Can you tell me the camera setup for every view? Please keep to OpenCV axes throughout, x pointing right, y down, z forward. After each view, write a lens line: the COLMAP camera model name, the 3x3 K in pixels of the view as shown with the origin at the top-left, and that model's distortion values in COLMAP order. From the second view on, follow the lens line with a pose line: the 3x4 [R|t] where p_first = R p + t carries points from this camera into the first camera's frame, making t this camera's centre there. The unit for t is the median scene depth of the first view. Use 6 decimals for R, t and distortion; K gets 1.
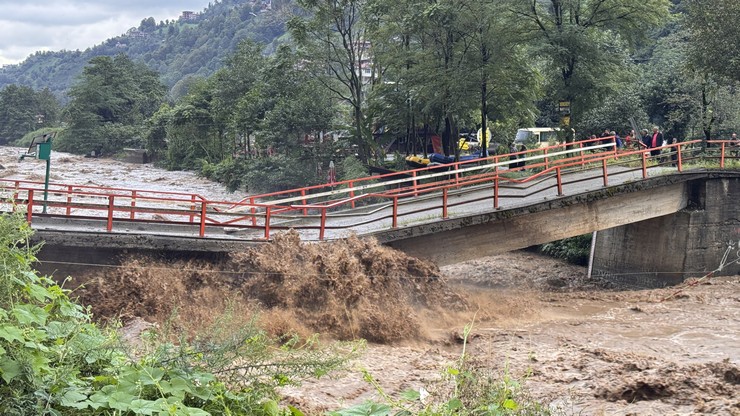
lens RADIAL K [[1051.7, 0, 370.1], [0, 1051.7, 207.7], [0, 0, 1]] dist [0.202538, 0.000000]
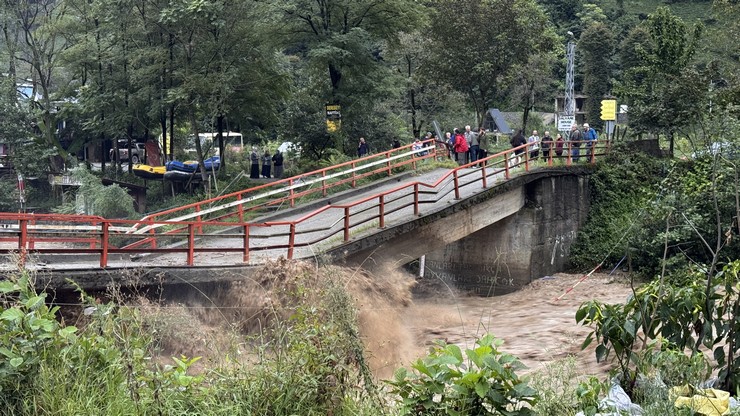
lens RADIAL K [[1051.7, 0, 370.0], [0, 1051.7, 207.0], [0, 0, 1]] dist [0.202538, 0.000000]
pose [[0.909074, -0.046249, 0.414059, -0.282093], [0.048857, 0.998797, 0.004295, -0.011437], [-0.413759, 0.016325, 0.910240, 0.137951]]
